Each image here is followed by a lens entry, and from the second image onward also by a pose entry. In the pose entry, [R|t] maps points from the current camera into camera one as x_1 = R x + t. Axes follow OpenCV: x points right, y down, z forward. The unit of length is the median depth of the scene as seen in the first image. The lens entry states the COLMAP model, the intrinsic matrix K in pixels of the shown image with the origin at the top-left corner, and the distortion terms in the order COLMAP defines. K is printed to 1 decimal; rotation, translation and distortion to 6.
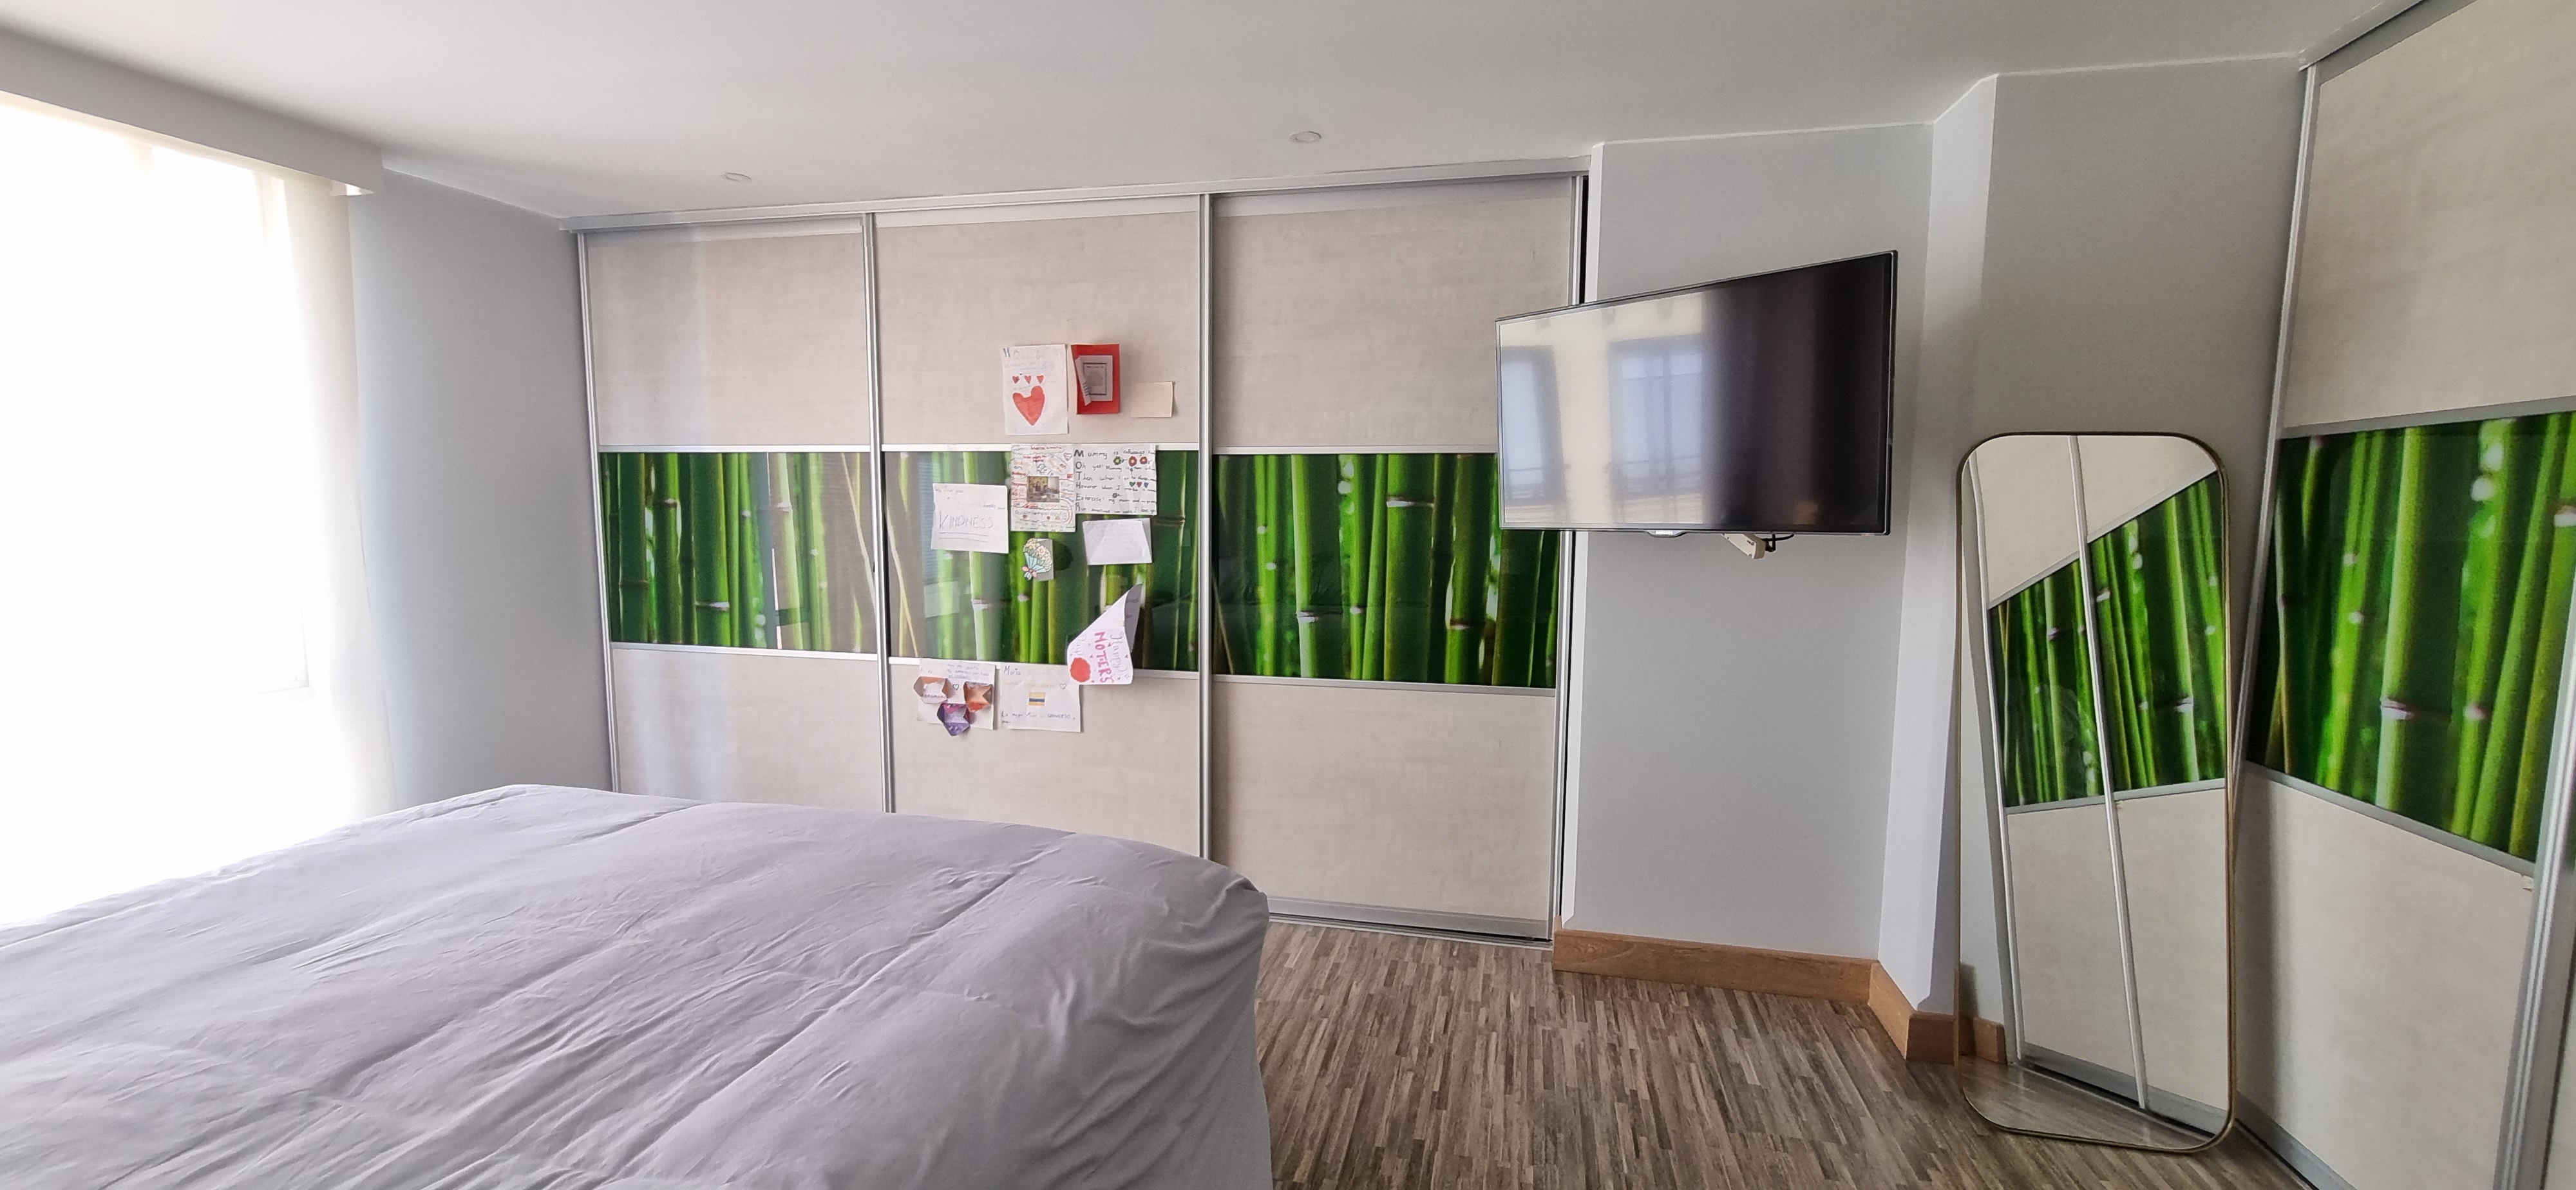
lens RADIAL K [[1006.3, 0, 1296.2], [0, 1006.3, 606.5], [0, 0, 1]] dist [0.000814, -0.000121]
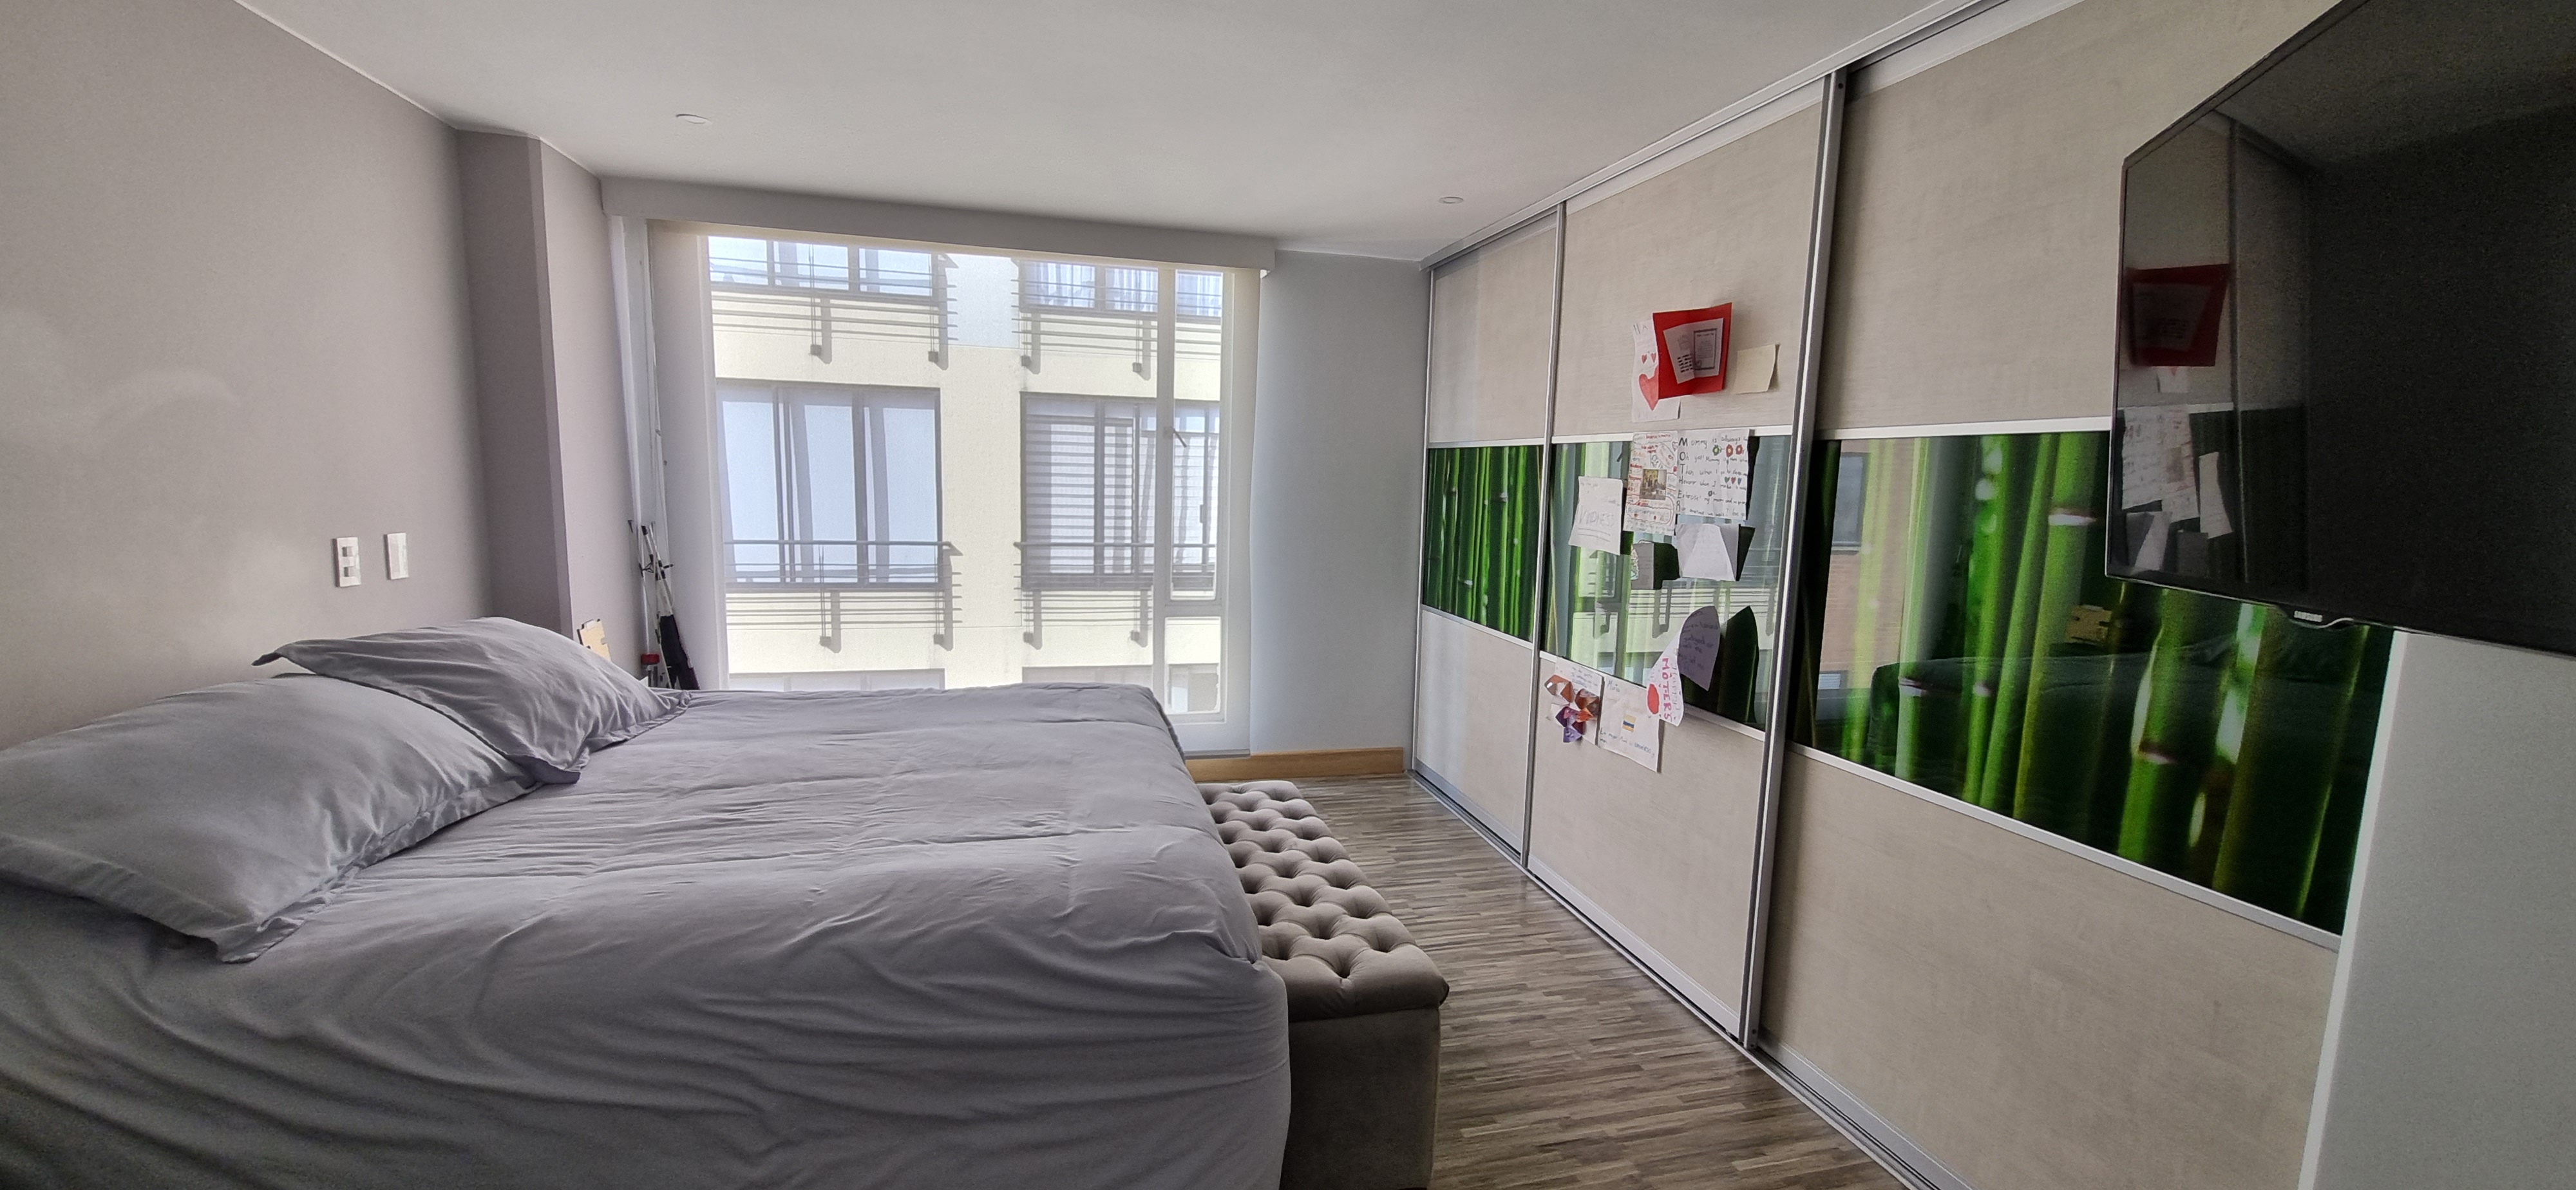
lens RADIAL K [[1006.3, 0, 1296.2], [0, 1006.3, 606.5], [0, 0, 1]] dist [0.000814, -0.000121]
pose [[0.481855, 0.121372, -0.867804, 0.382303], [-0.114786, 0.990570, 0.074806, -0.044769], [0.868700, 0.063566, 0.491243, 0.335941]]
